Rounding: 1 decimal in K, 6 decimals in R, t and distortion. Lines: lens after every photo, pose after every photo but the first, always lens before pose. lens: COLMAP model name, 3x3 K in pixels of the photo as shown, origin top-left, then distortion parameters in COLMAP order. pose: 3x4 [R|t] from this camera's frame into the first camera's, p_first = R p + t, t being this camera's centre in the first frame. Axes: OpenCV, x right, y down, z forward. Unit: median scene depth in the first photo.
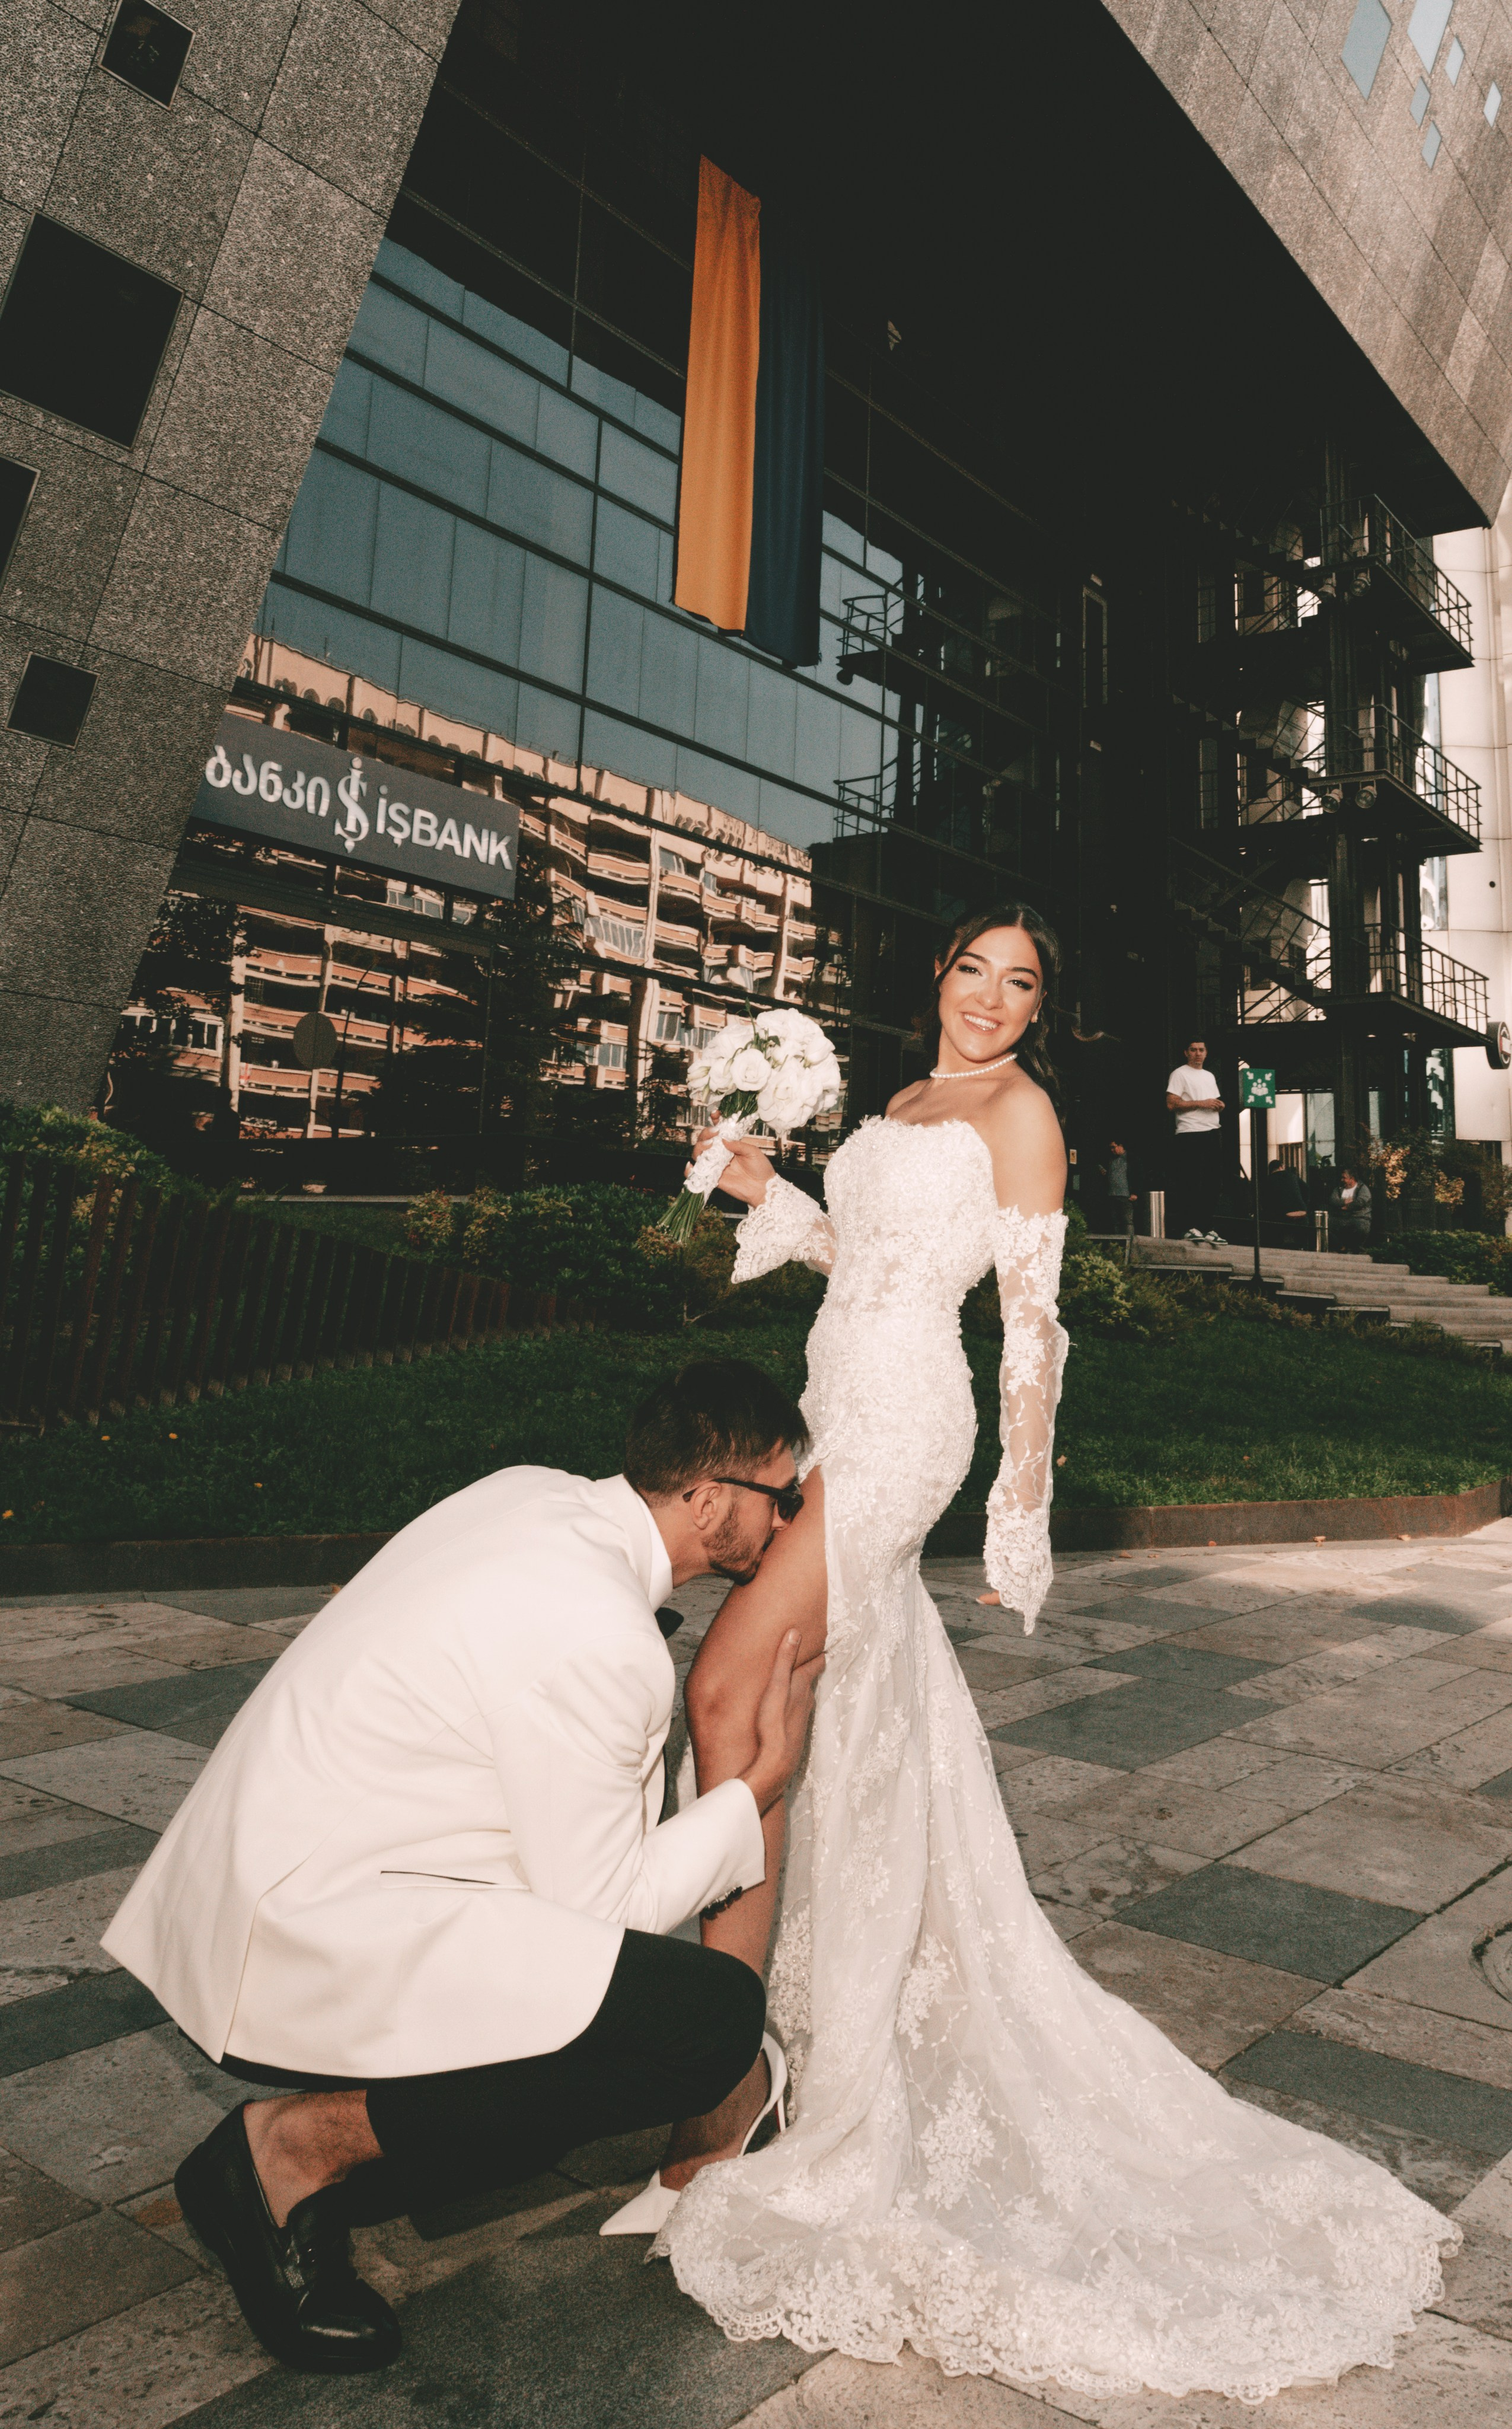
lens RADIAL K [[1803.5, 0, 753.2], [0, 1803.5, 990.2], [0, 0, 1]] dist [-0.003706, 0.006792]
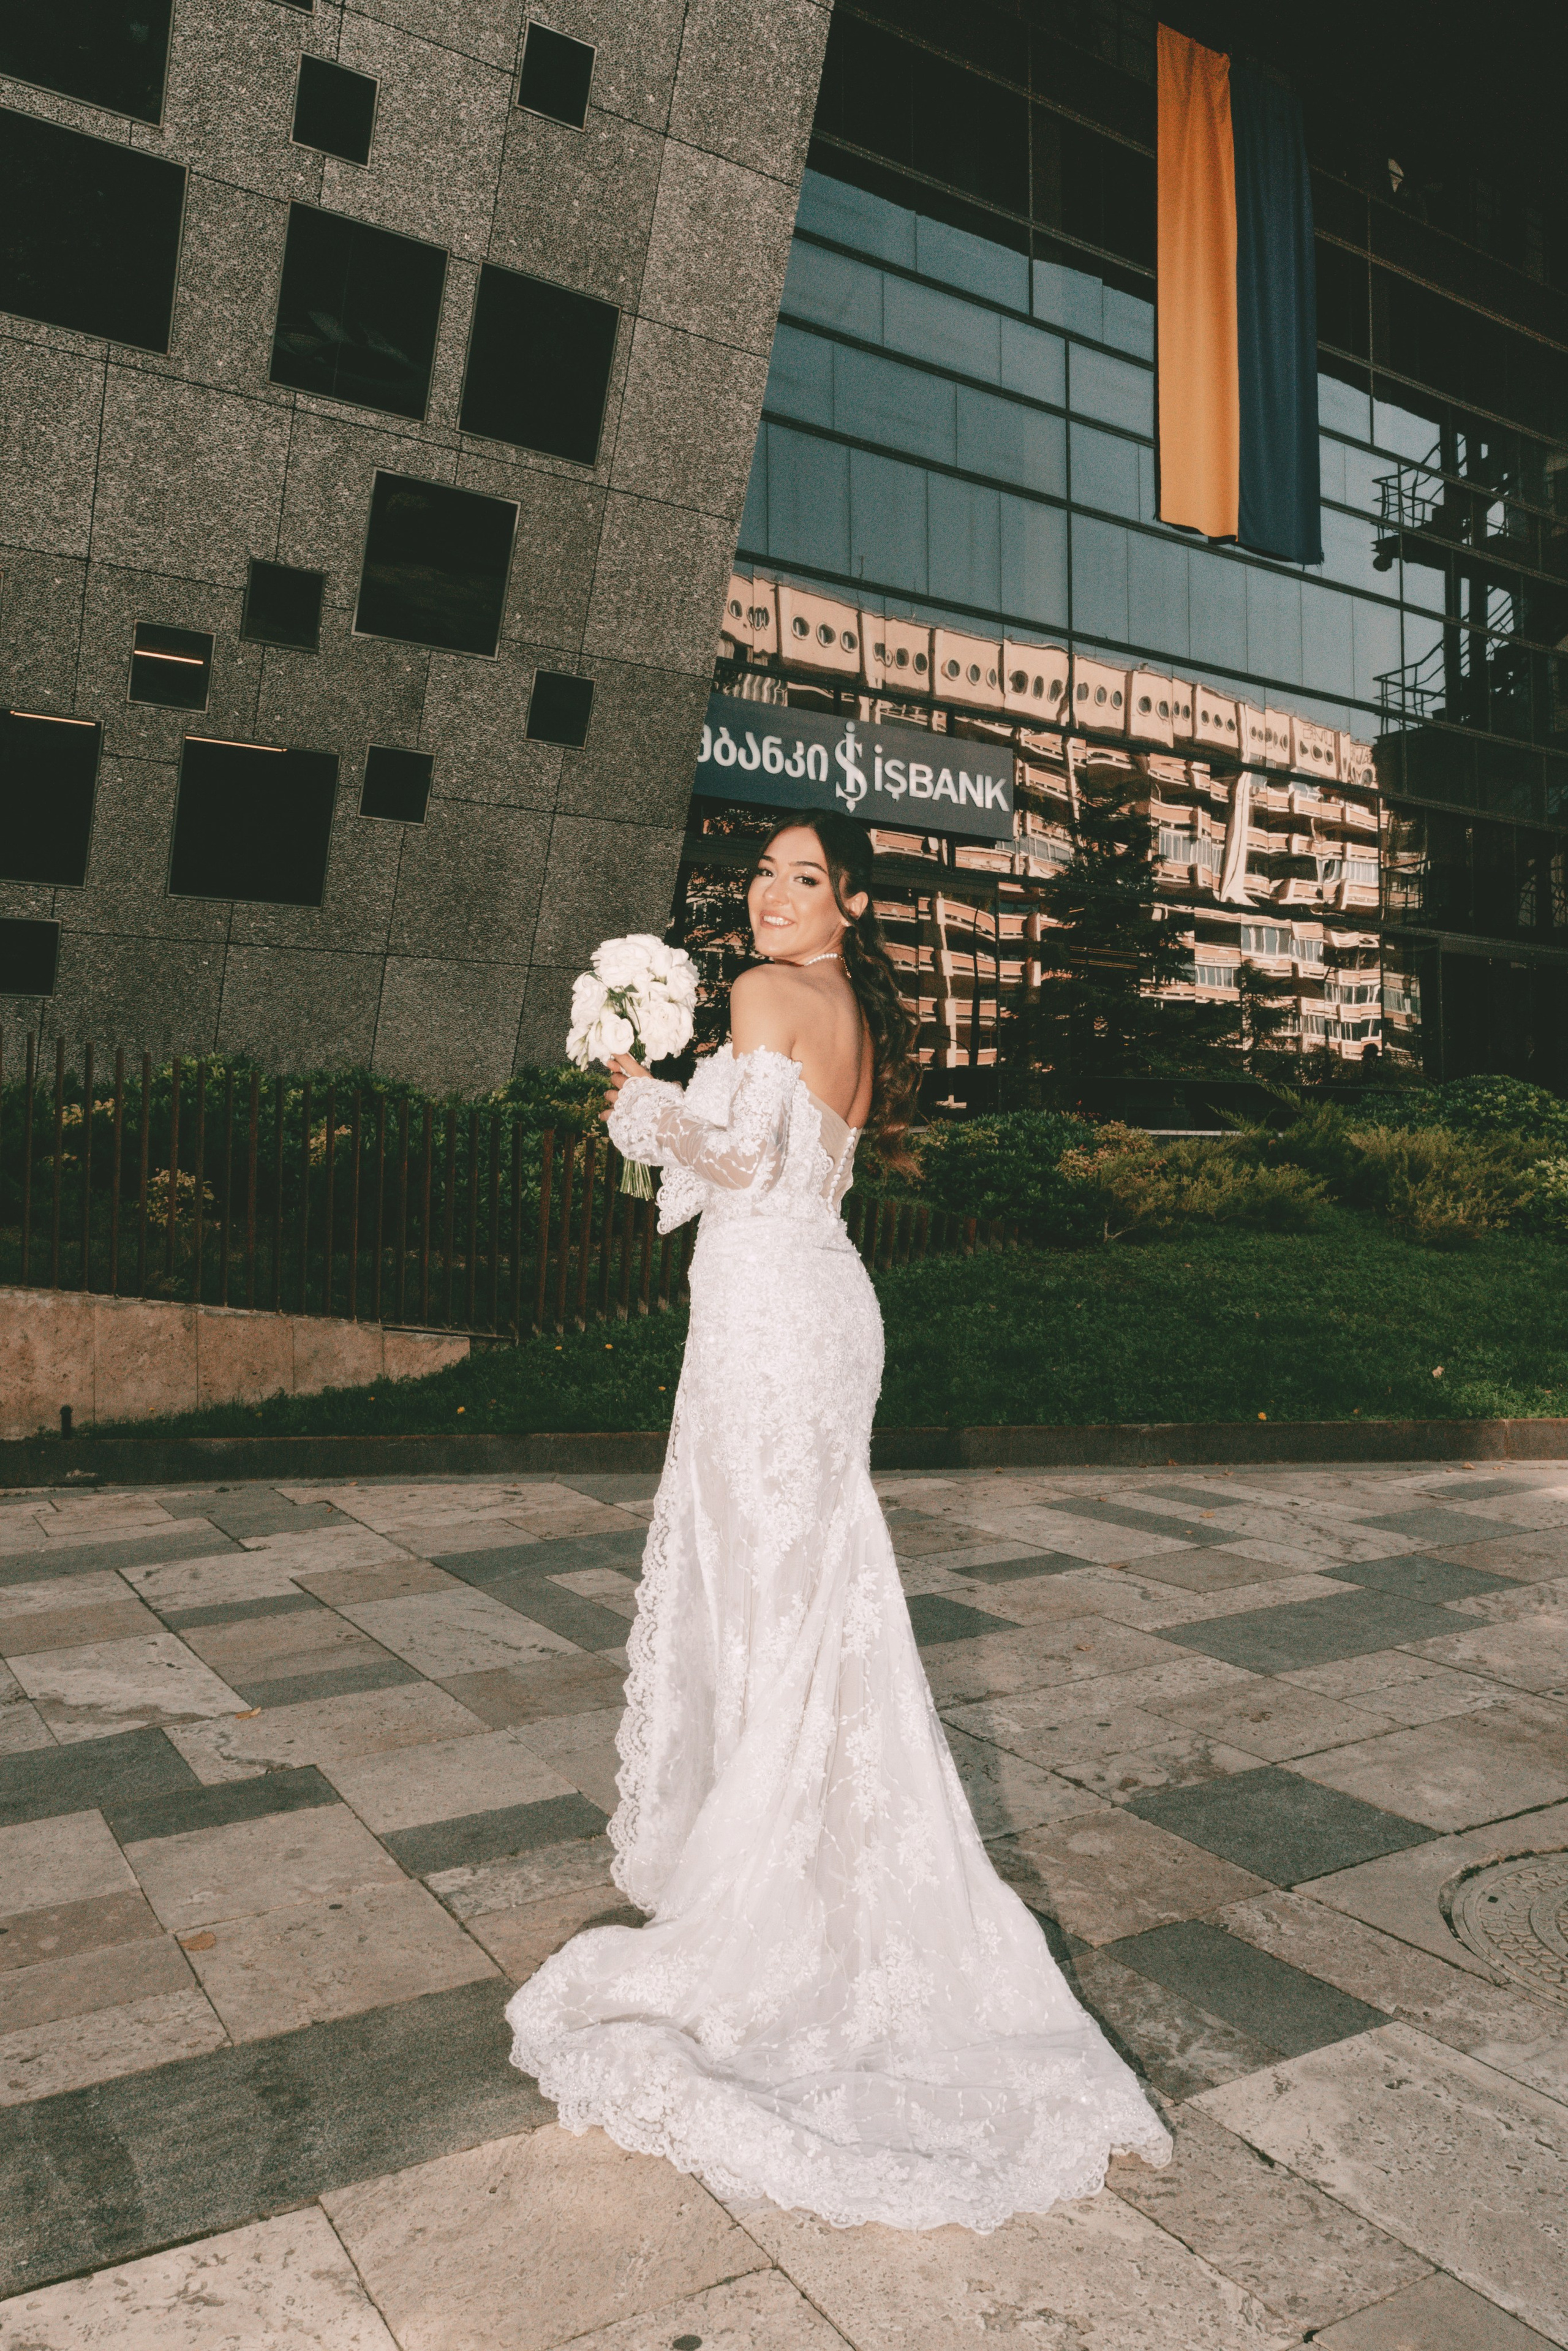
lens RADIAL K [[1698.7, 0, 784.0], [0, 1698.7, 1175.5], [0, 0, 1]] dist [-0.006737, 0.011754]
pose [[0.932887, -0.030008, -0.358916, 0.116289], [0.084037, 0.987153, 0.135894, -0.003634], [0.350227, -0.156936, 0.923424, 0.013243]]
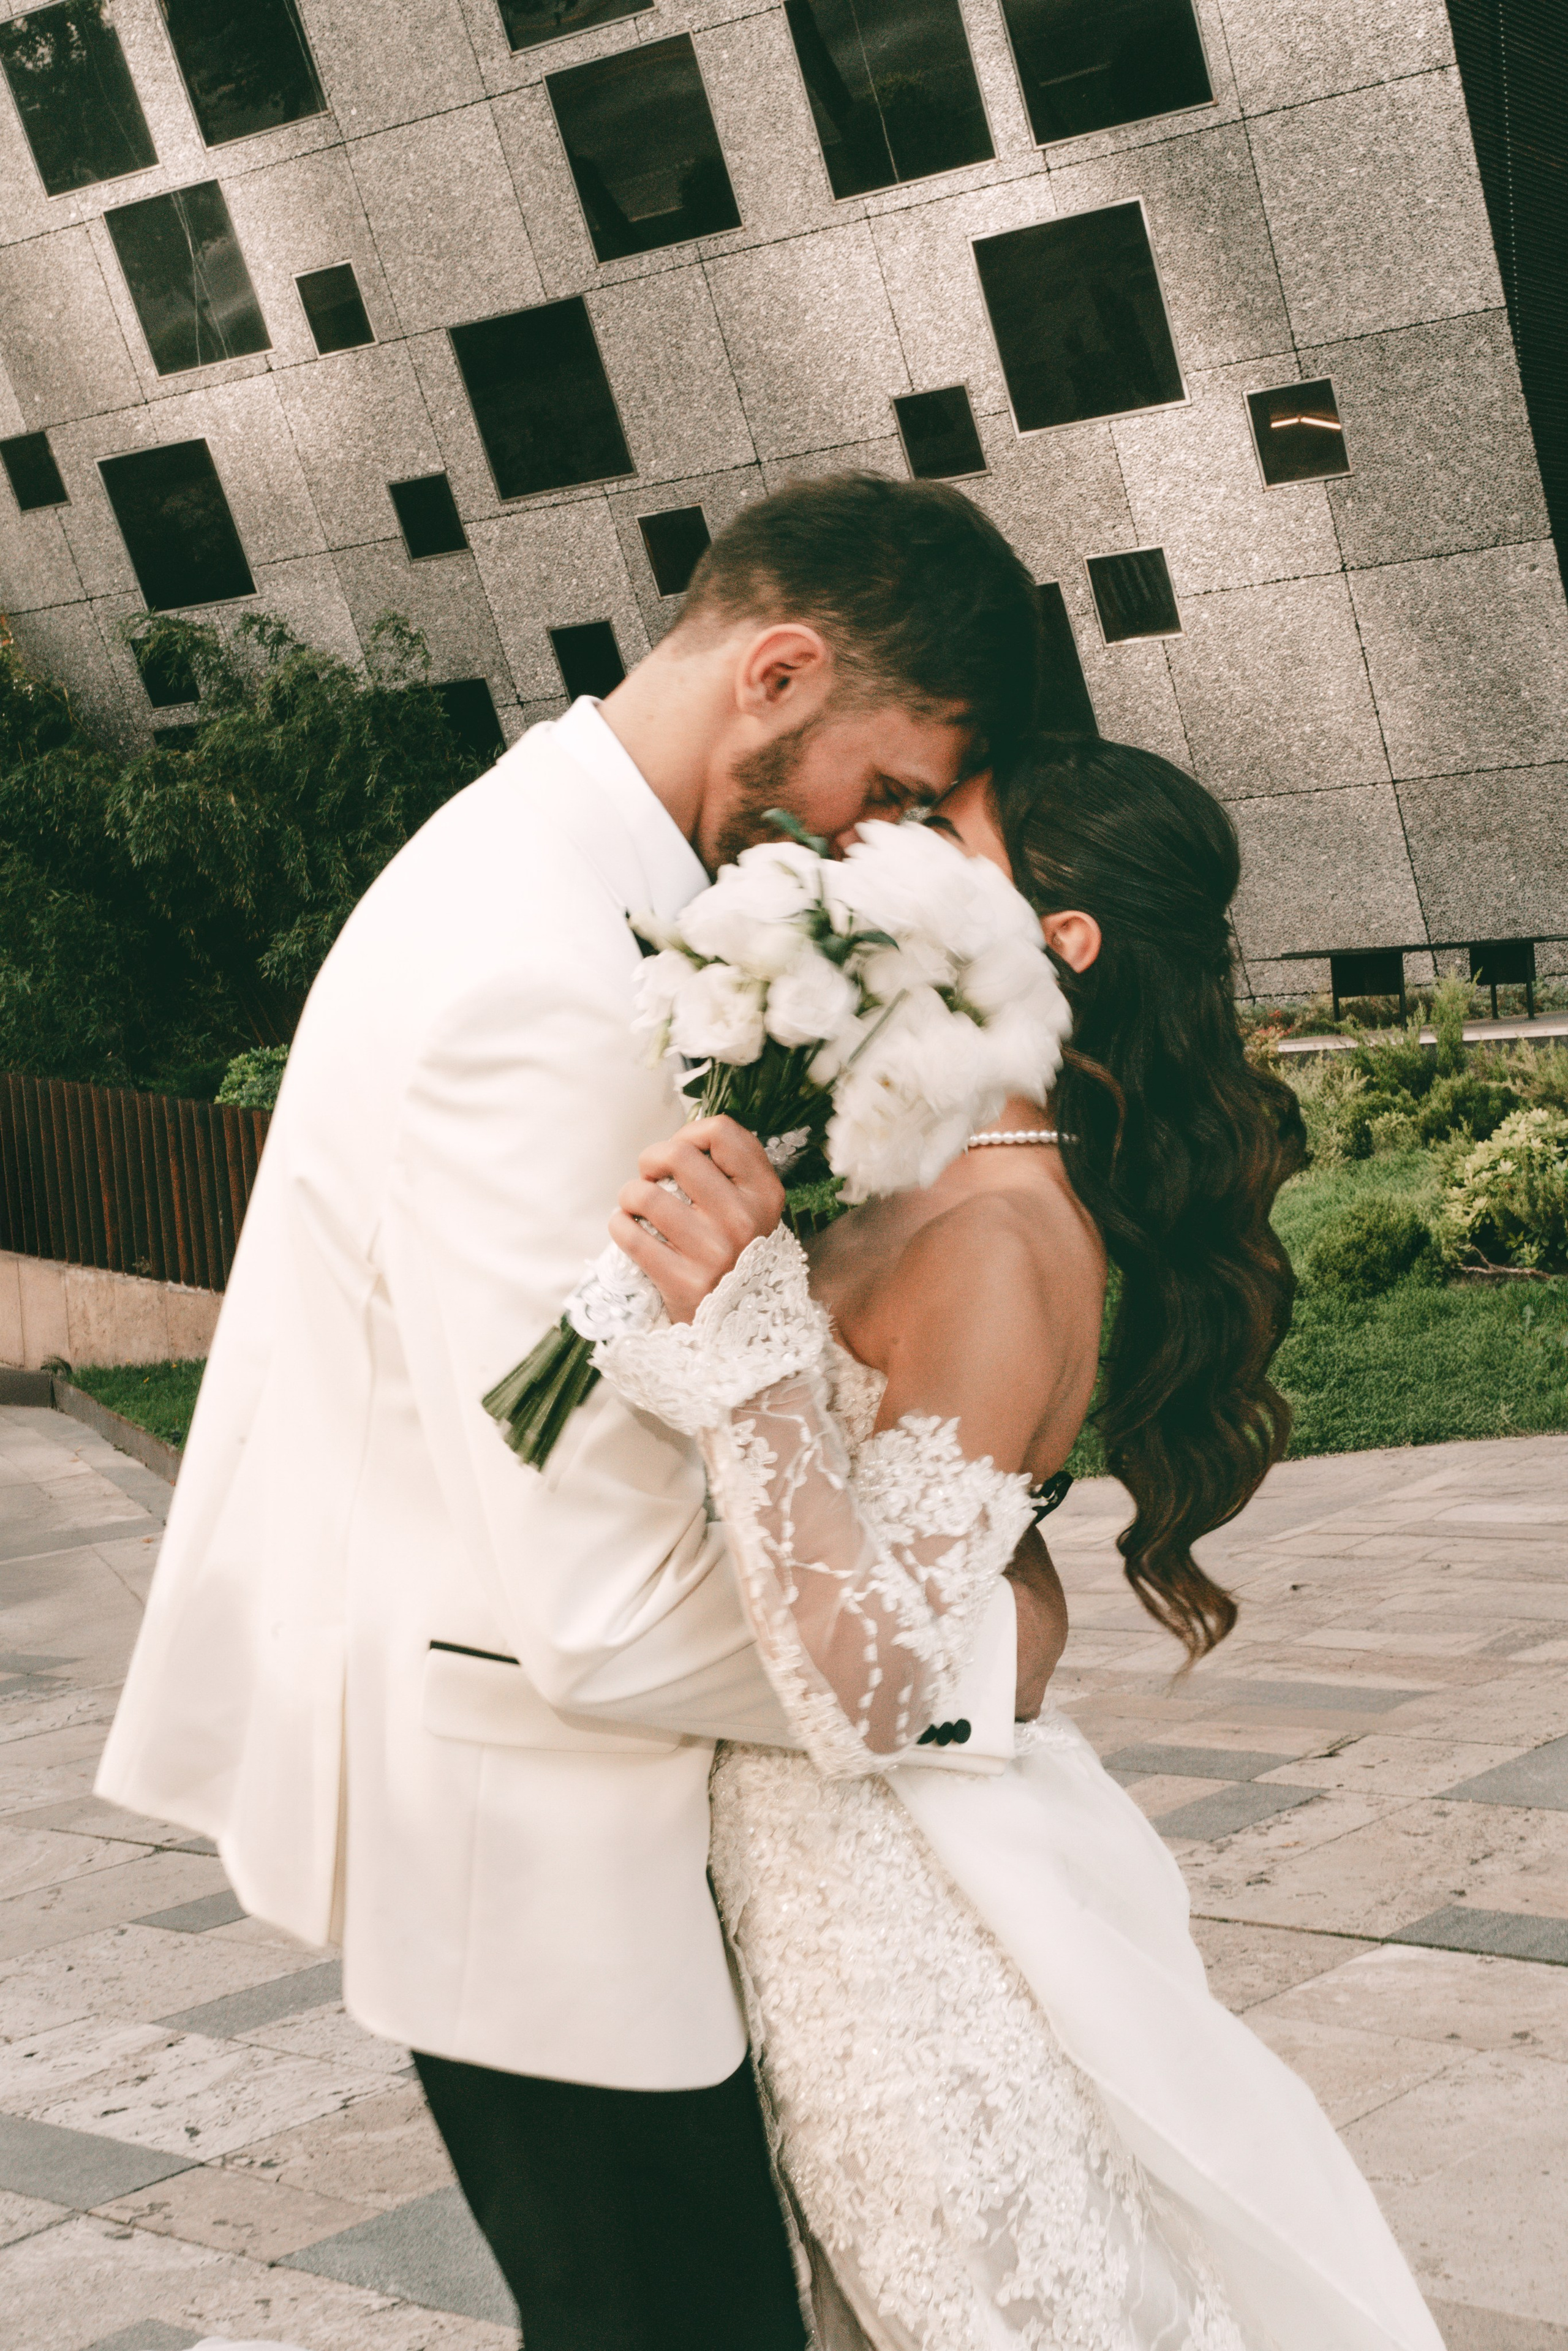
lens RADIAL K [[3263.1, 0, 784.0], [0, 3263.1, 1175.5], [0, 0, 1]] dist [0.210001, 0.011411]
pose [[-0.007310, 0.014614, -0.999866, 1.061621], [0.226153, 0.974010, 0.012582, 0.089150], [0.974064, -0.226031, -0.010425, 0.688111]]
